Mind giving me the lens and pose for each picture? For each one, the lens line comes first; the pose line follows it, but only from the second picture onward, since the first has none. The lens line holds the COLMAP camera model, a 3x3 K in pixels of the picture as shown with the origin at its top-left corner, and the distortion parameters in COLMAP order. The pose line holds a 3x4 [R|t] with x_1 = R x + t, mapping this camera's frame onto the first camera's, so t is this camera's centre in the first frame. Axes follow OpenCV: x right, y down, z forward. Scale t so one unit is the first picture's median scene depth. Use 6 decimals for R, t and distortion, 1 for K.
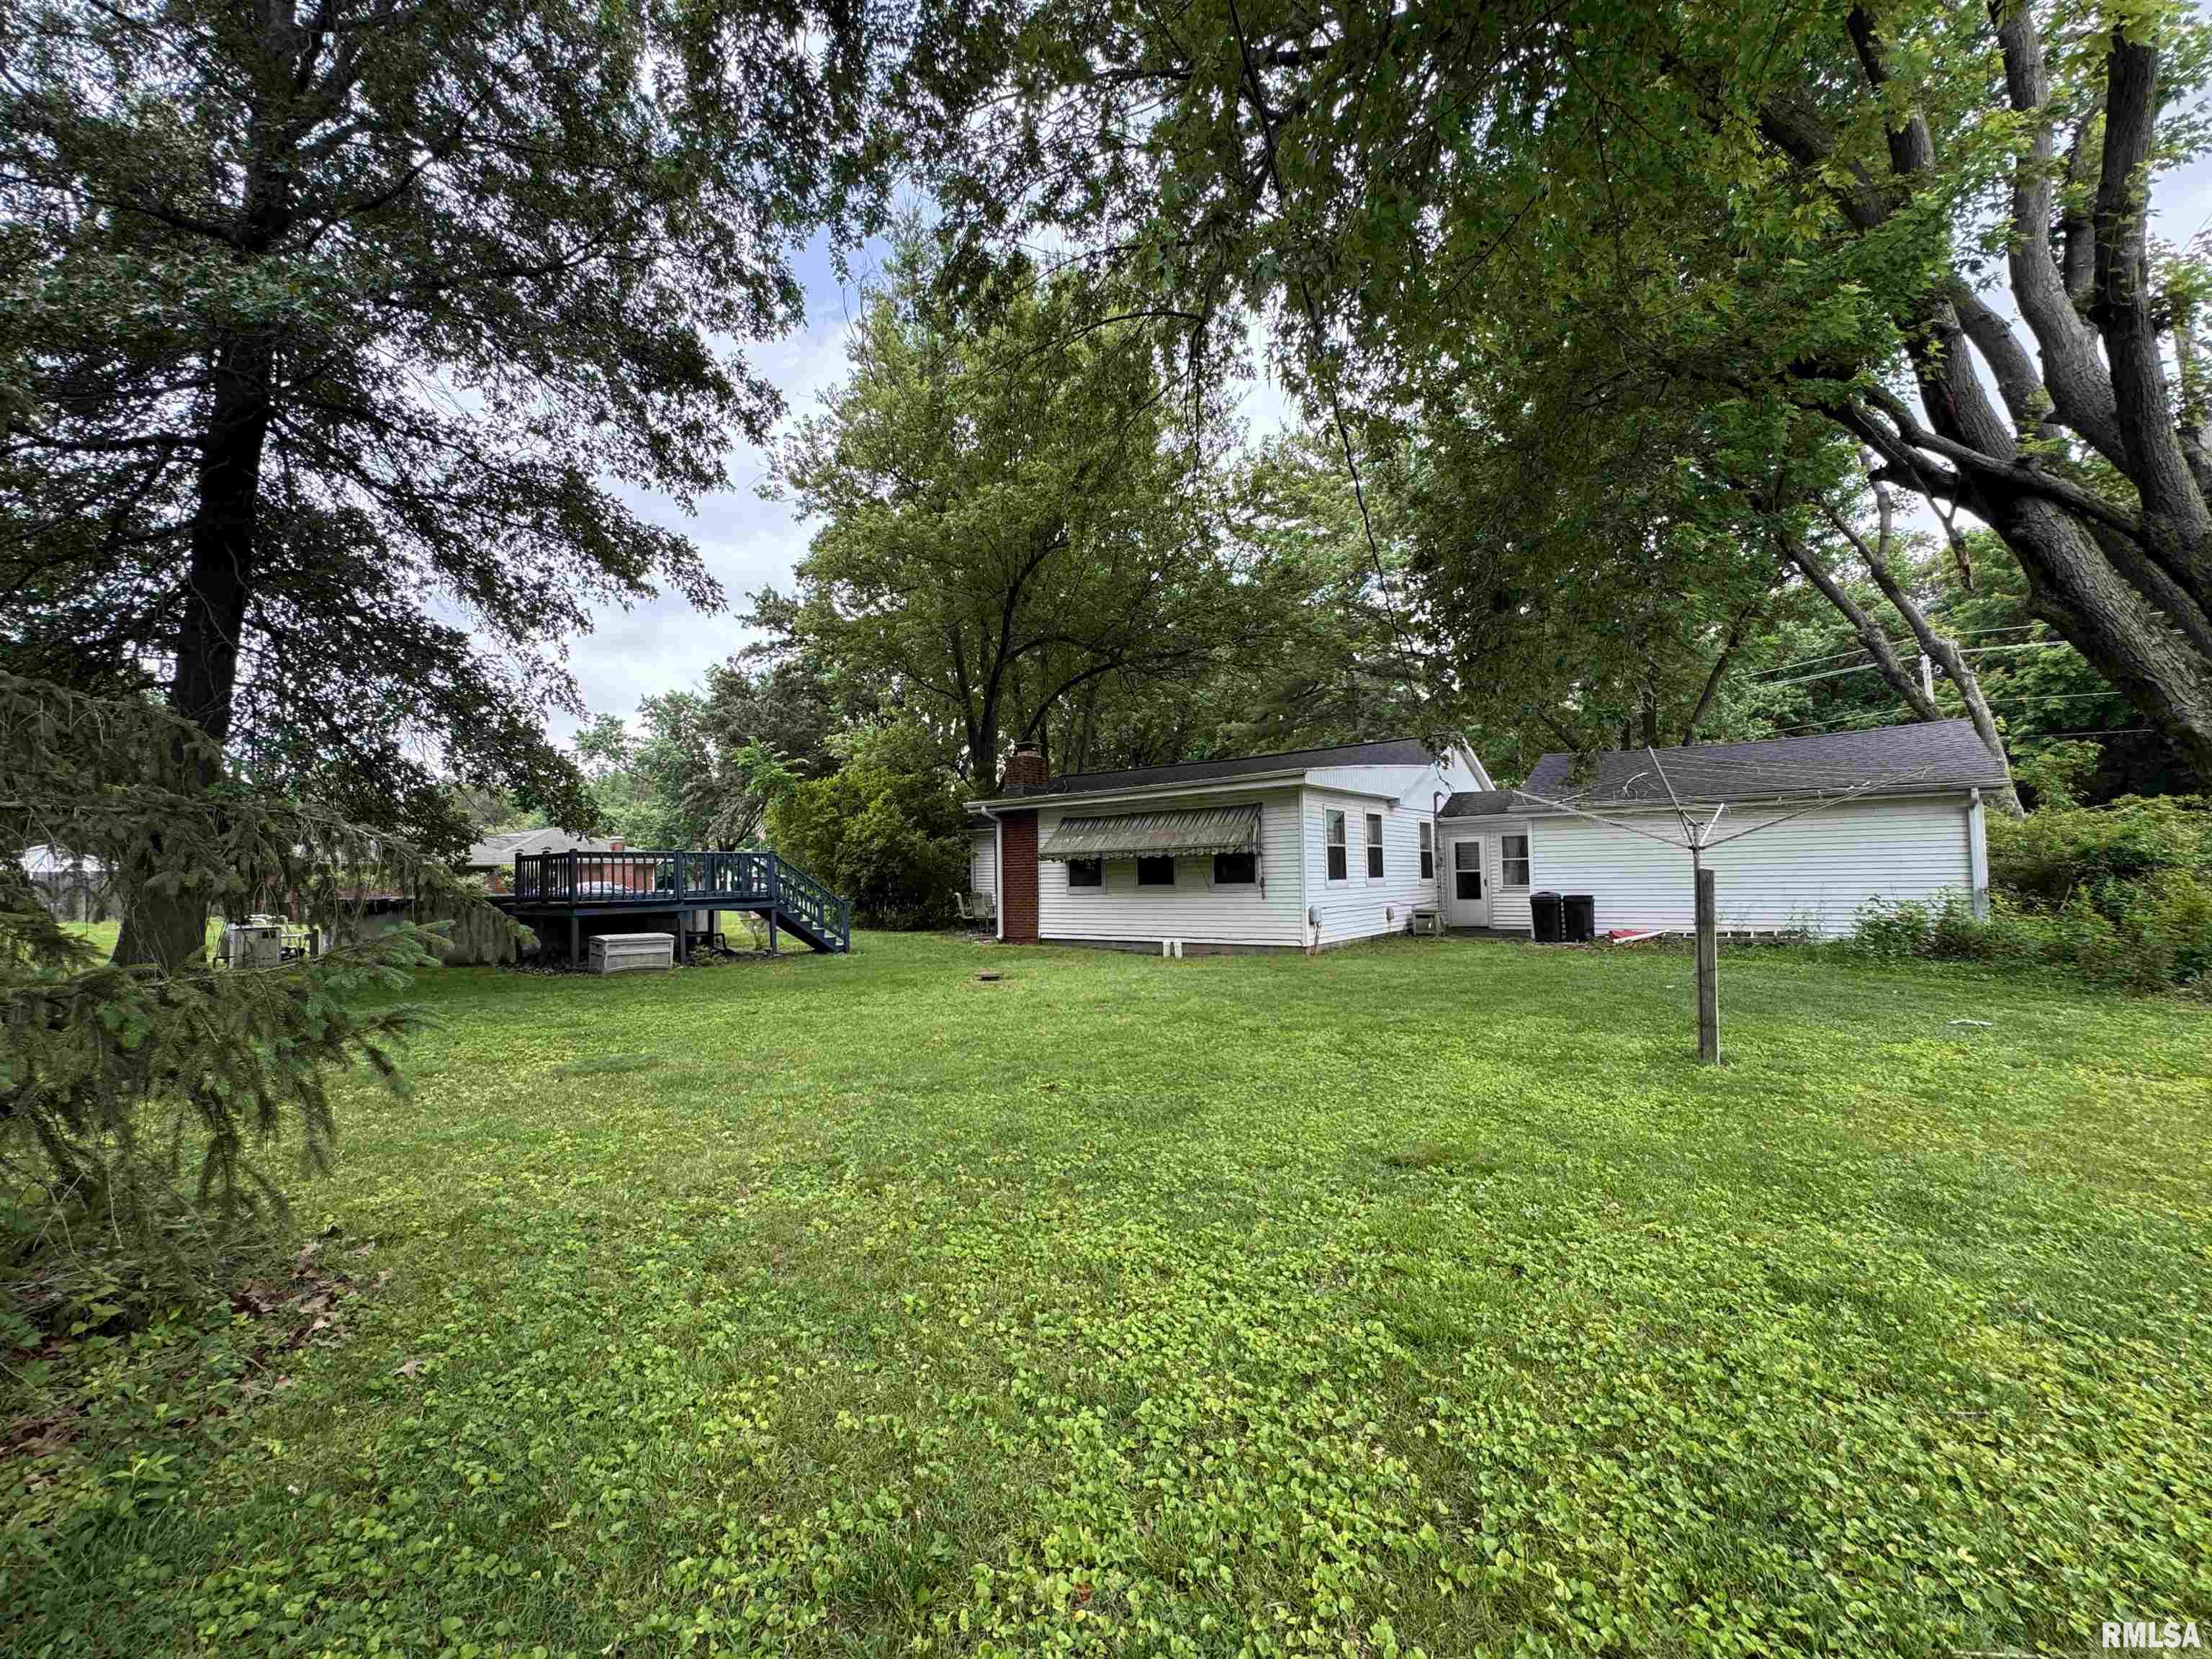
lens RADIAL K [[899.1, 0, 1106.0], [0, 899.1, 829.5], [0, 0, 1]] dist [-0.002173, -0.000143]
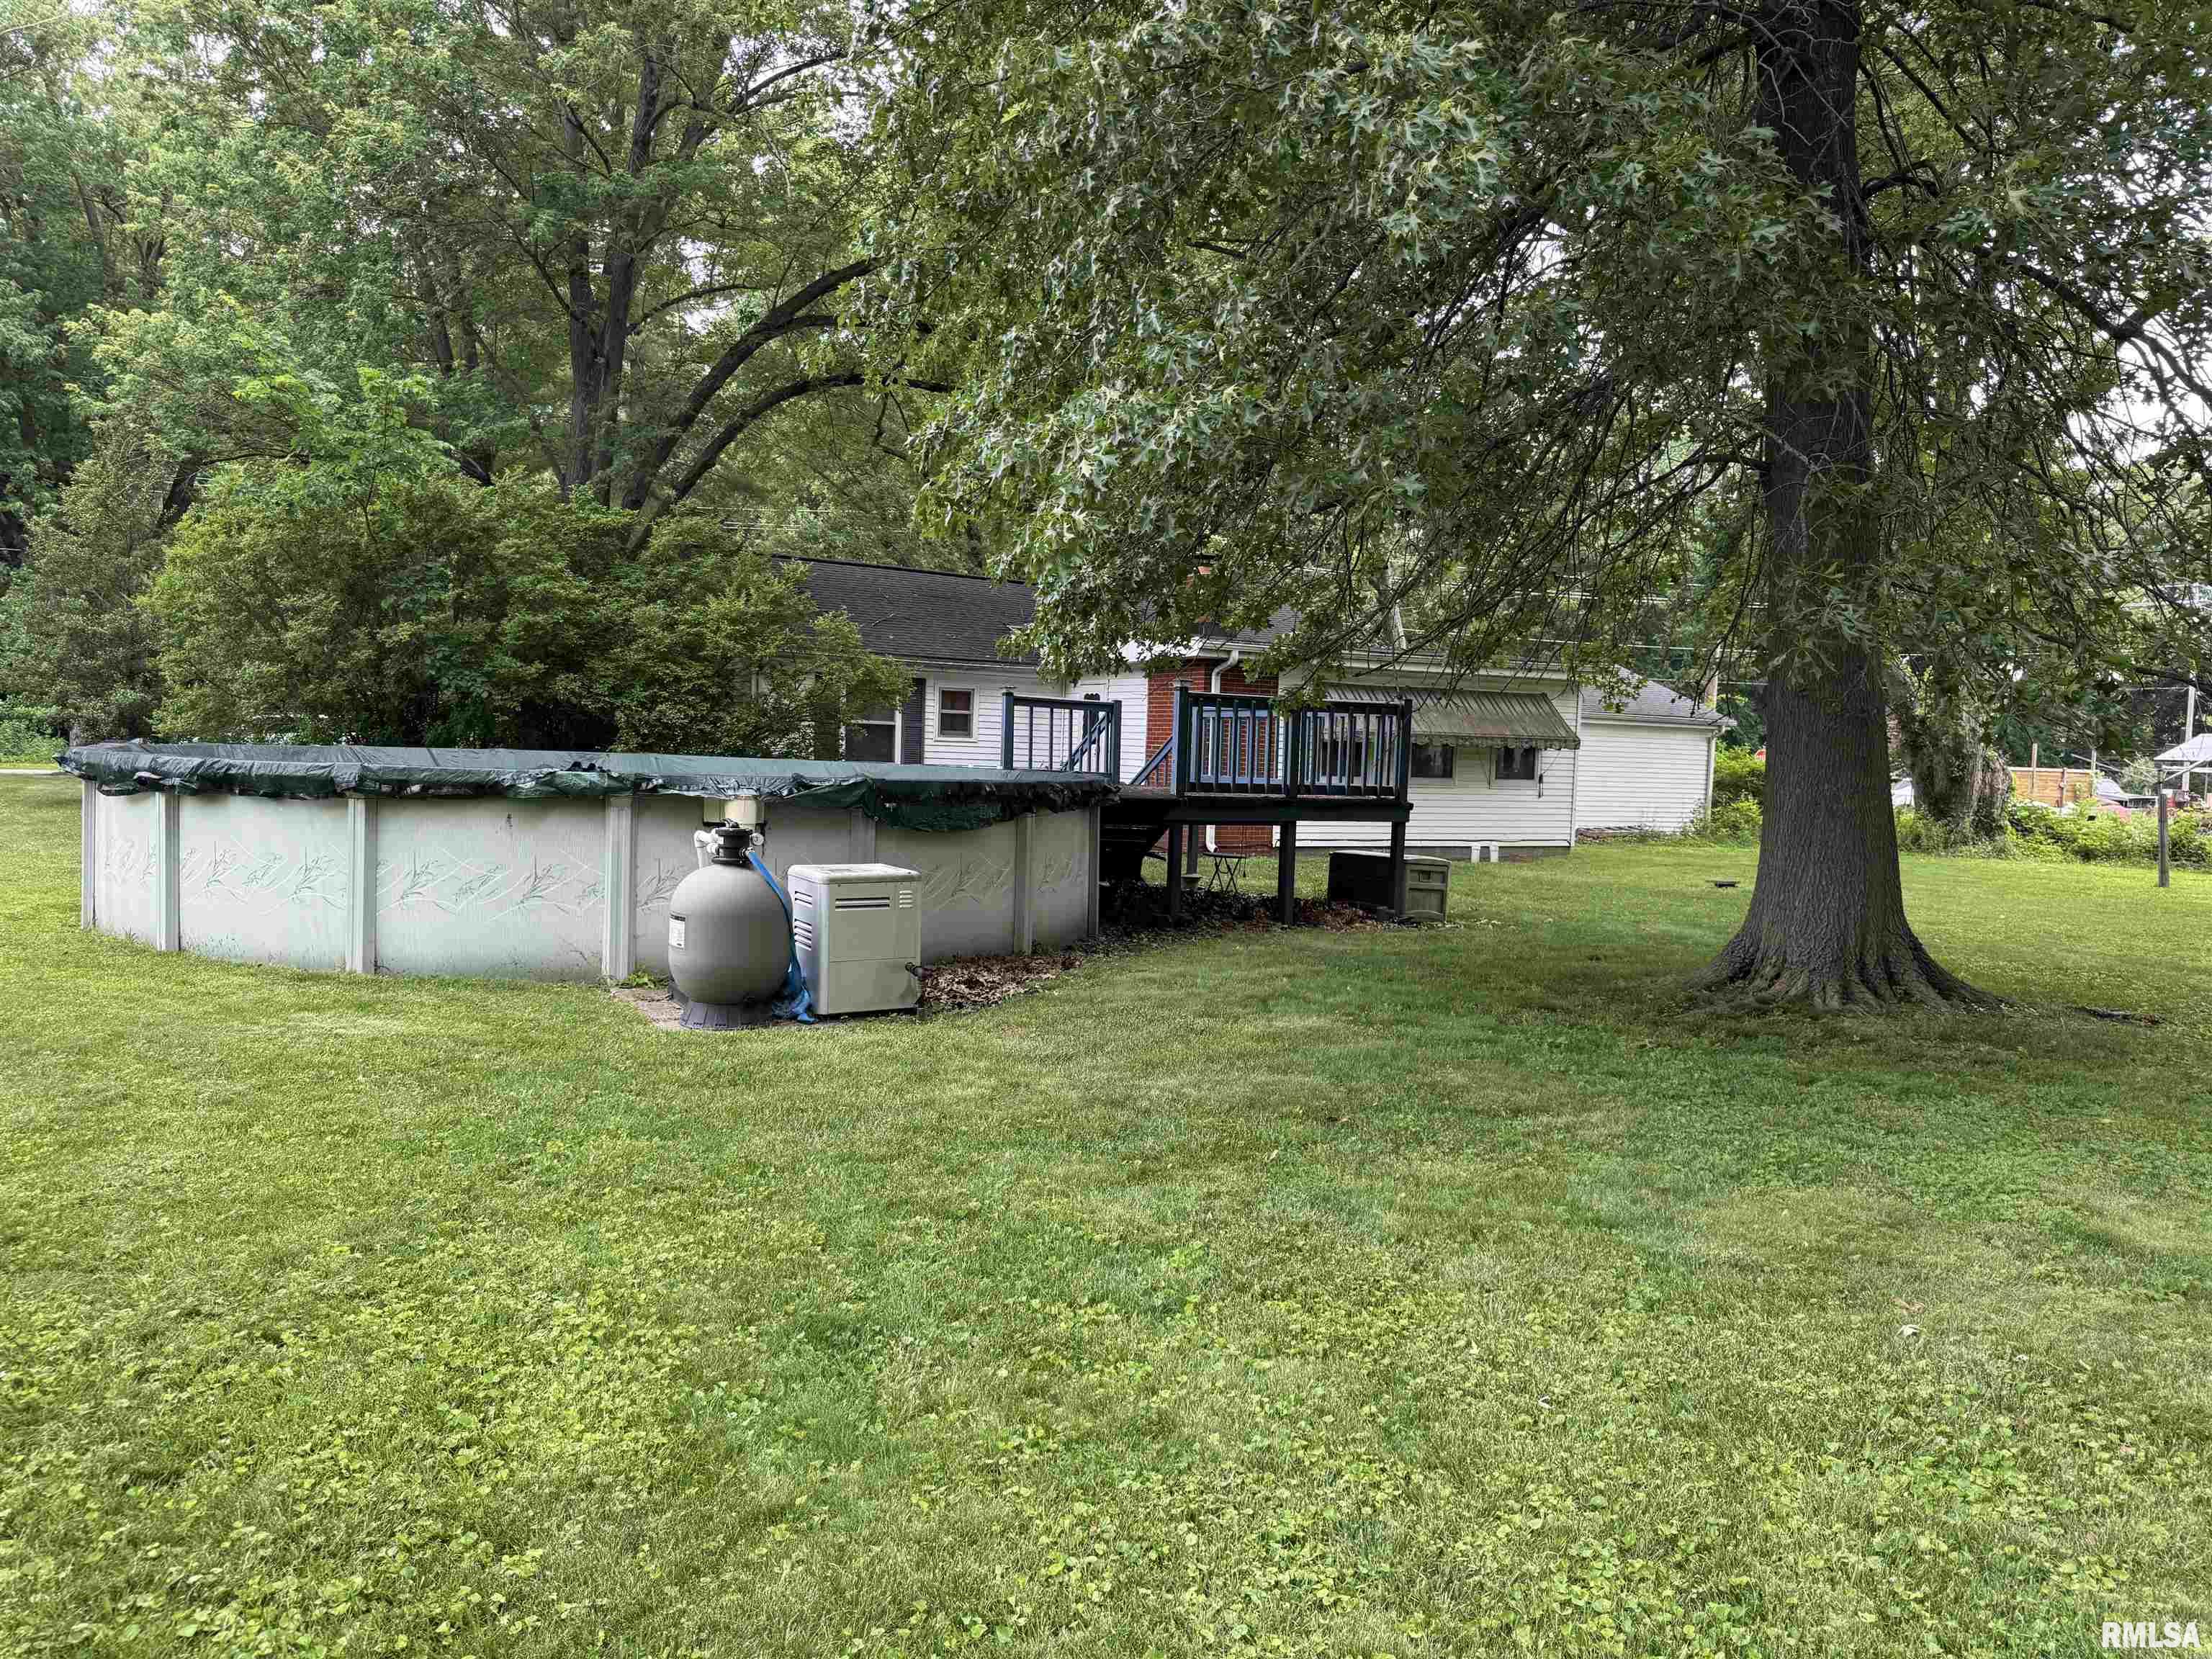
lens RADIAL K [[1535.8, 0, 1106.0], [0, 1535.8, 829.5], [0, 0, 1]] dist [0.064119, -0.078547]
pose [[0.412008, -0.010082, 0.911125, -1.340079], [-0.087028, 0.994932, 0.050363, 0.063041], [-0.907015, -0.100043, 0.409042, 0.678633]]
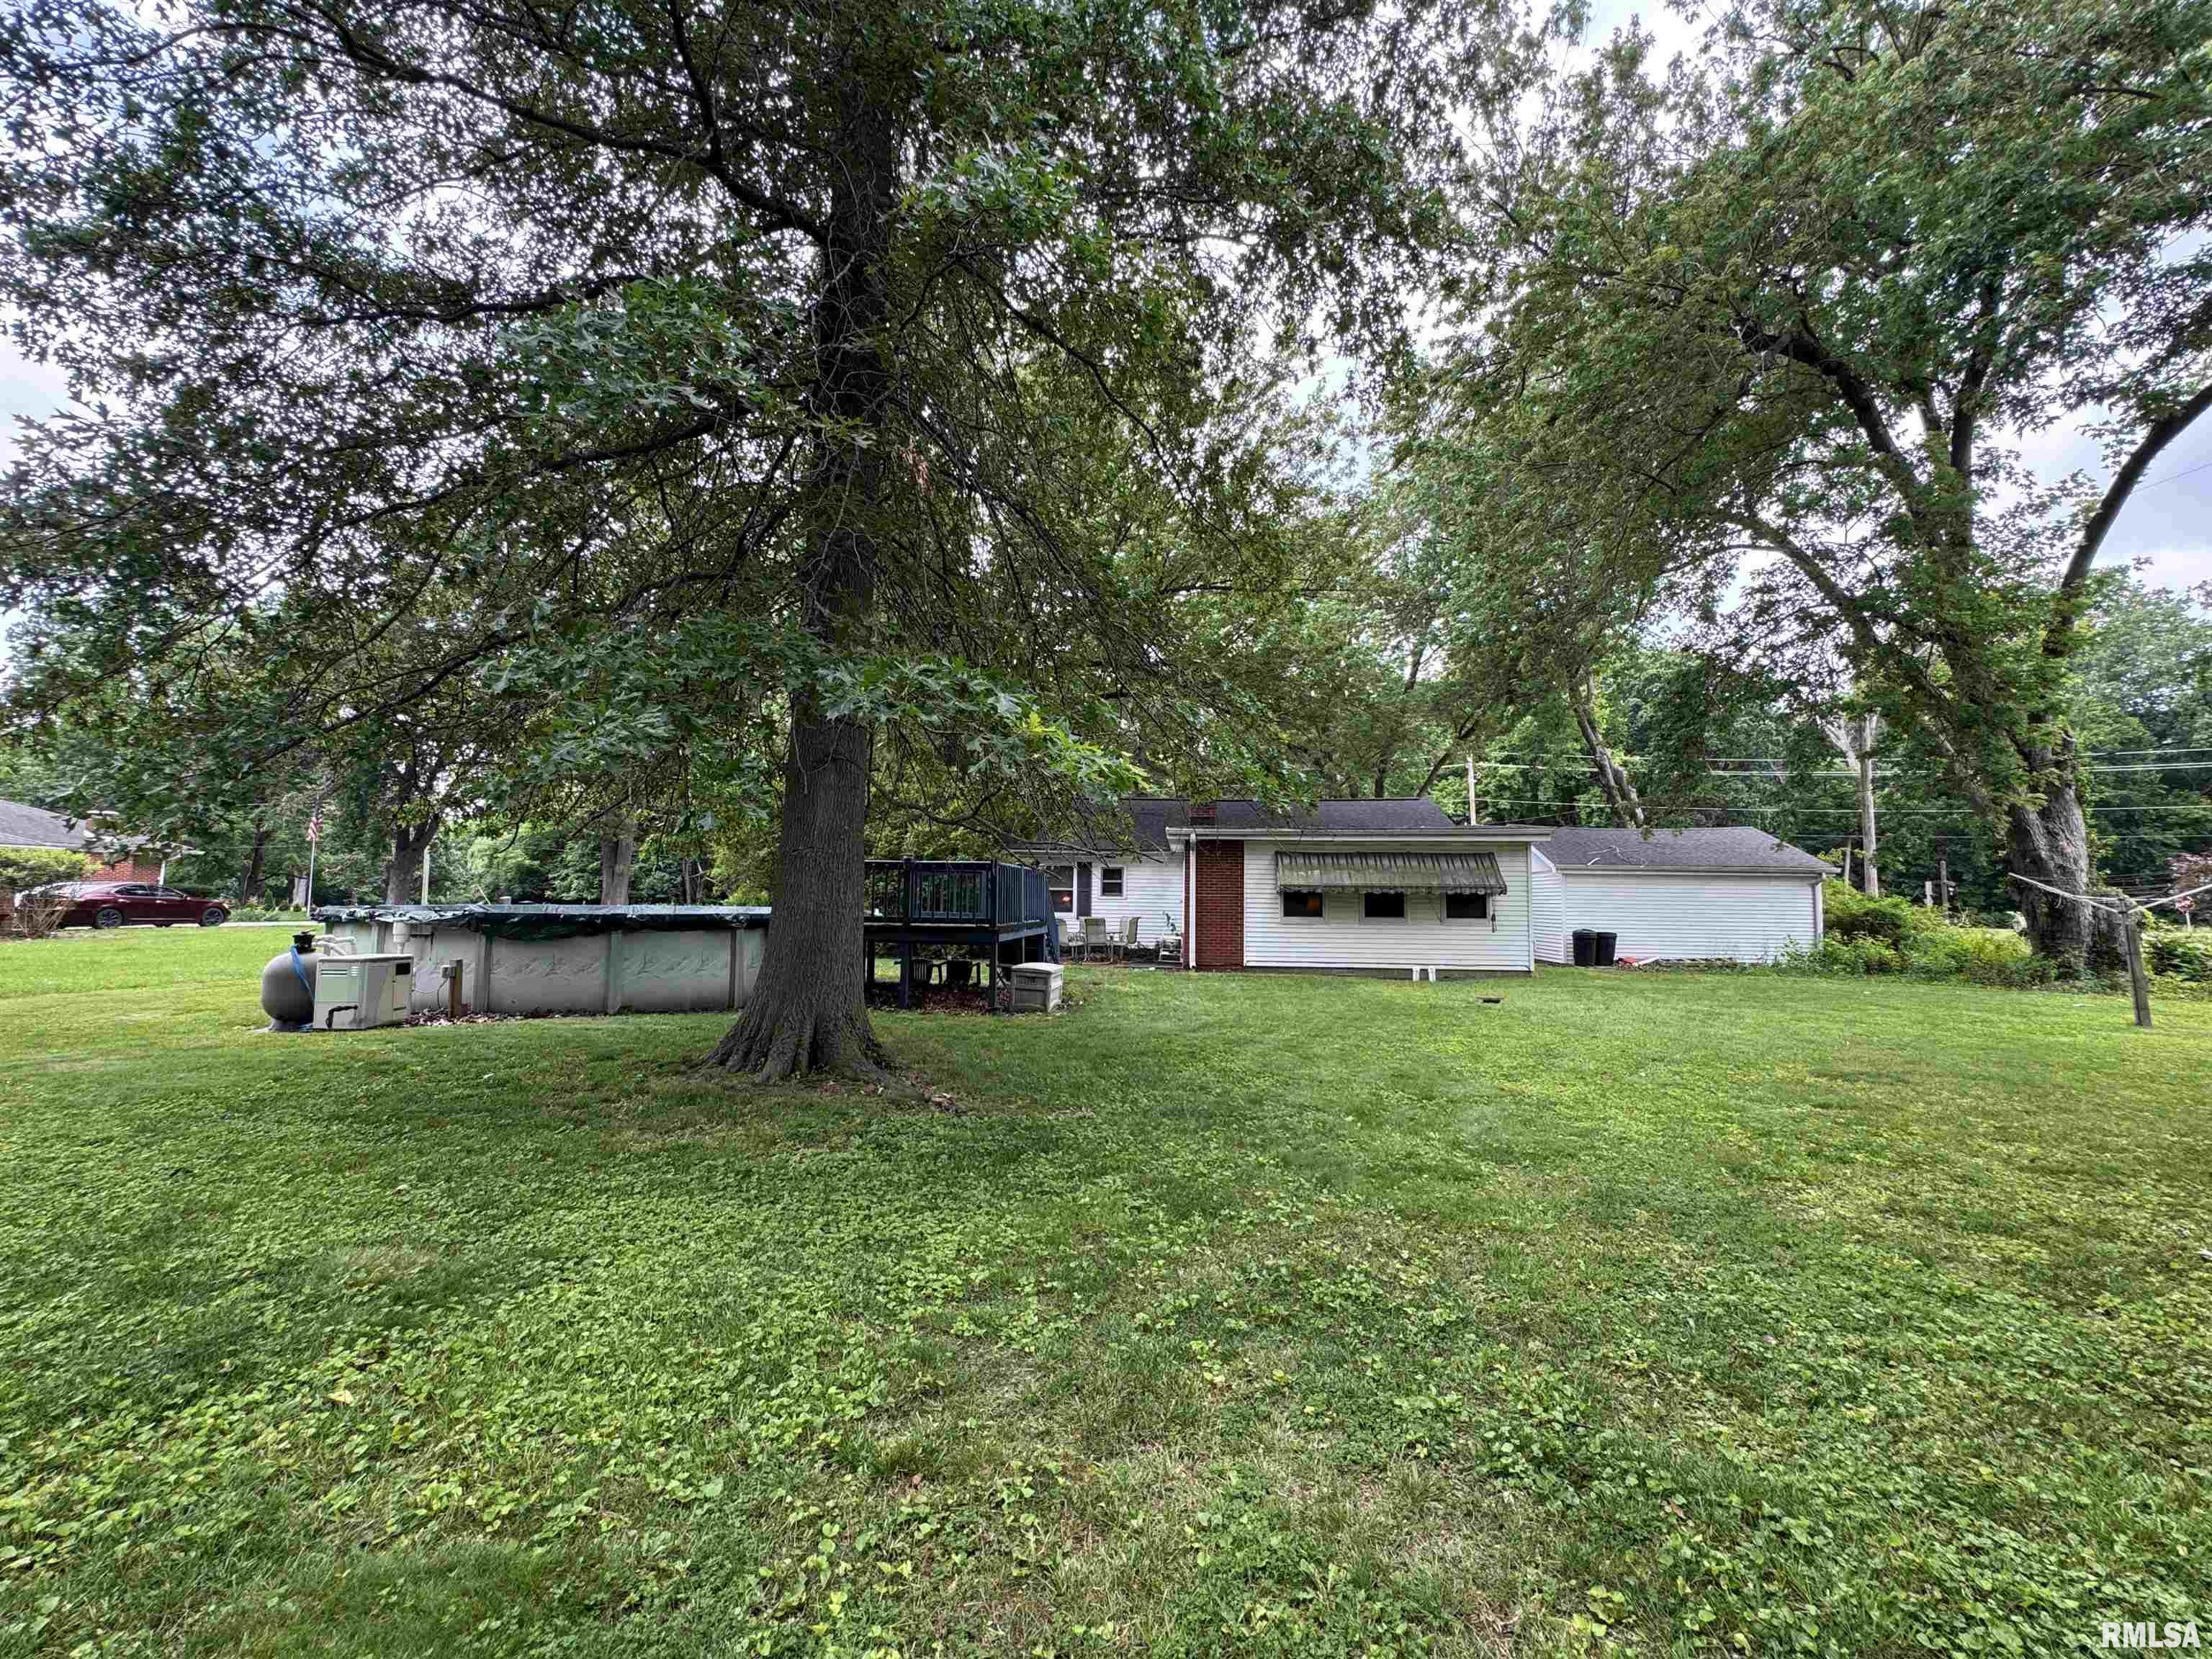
lens RADIAL K [[891.1, 0, 1106.0], [0, 891.1, 829.5], [0, 0, 1]] dist [-0.001974, -0.000460]
pose [[0.847470, 0.076603, 0.525287, -0.825708], [-0.058395, 0.996981, -0.051180, 0.029030], [-0.527622, 0.012699, 0.849384, 0.229397]]
